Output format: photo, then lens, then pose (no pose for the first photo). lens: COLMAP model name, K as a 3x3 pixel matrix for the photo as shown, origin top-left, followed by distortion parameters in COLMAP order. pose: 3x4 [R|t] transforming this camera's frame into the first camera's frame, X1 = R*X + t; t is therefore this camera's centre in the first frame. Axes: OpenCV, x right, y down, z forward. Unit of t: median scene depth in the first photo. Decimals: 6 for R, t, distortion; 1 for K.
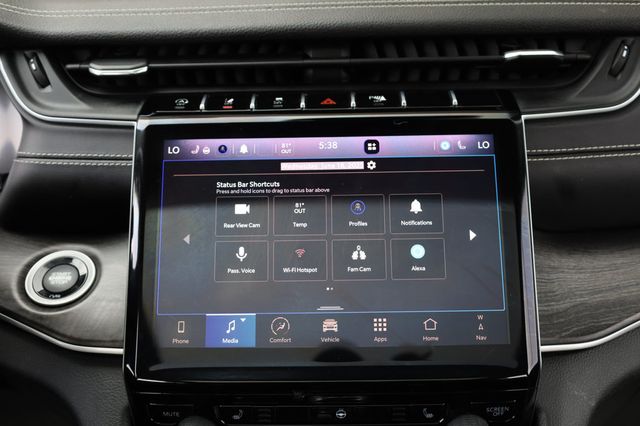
lens RADIAL K [[747.2, 0, 320.1], [0, 747.2, 214.1], [0, 0, 1]] dist [-0.002829, 0.000000]
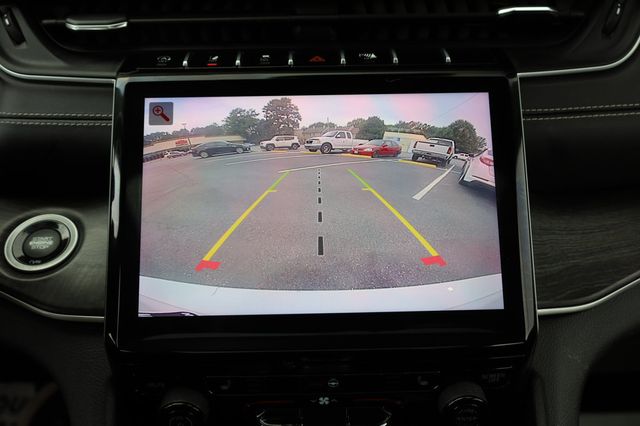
lens RADIAL K [[616.0, 0, 320.2], [0, 616.0, 208.9], [0, 0, 1]] dist [-0.009407, 0.000000]
pose [[0.999368, -0.005404, 0.035147, -0.013927], [0.003330, 0.998265, 0.058790, -0.004233], [-0.035403, -0.058636, 0.997651, 0.196043]]
